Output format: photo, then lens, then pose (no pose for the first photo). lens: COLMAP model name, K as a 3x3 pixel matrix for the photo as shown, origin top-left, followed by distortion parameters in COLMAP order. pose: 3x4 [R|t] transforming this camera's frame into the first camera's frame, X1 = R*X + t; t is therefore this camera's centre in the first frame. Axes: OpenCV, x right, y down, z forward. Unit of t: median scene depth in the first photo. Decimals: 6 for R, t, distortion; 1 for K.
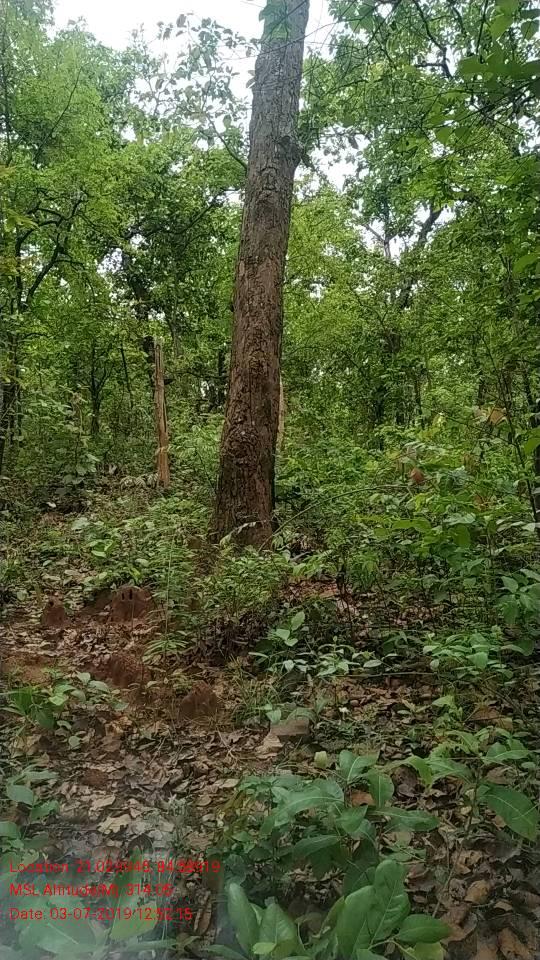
lens RADIAL K [[684.4, 0, 273.0], [0, 684.4, 481.6], [0, 0, 1]] dist [0.026542, -0.043386]
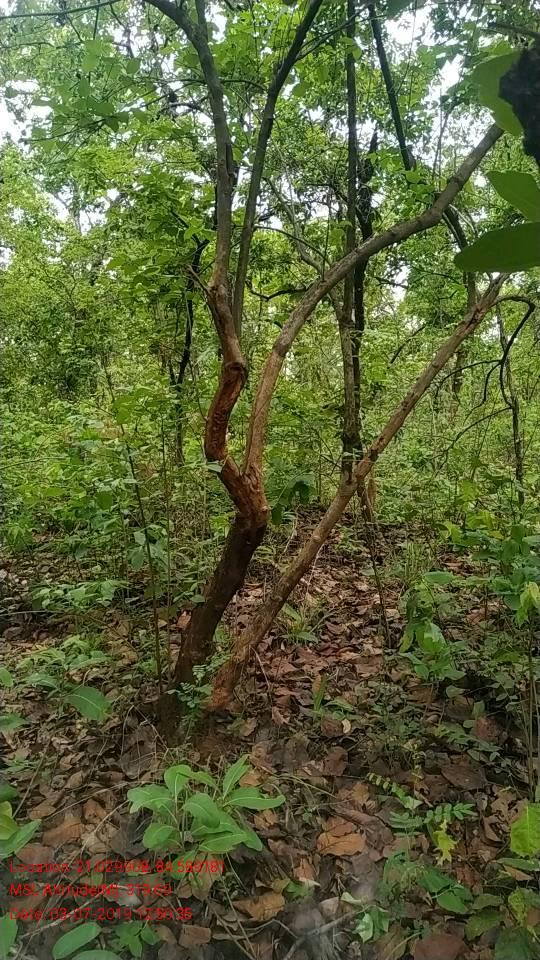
lens RADIAL K [[684.4, 0, 269.1], [0, 684.4, 475.9], [0, 0, 1]] dist [0.026542, -0.043386]
pose [[0.913054, -0.020062, 0.407346, 0.070036], [0.009768, 0.999579, 0.027335, 0.013321], [-0.407723, -0.020980, 0.912865, -0.139441]]
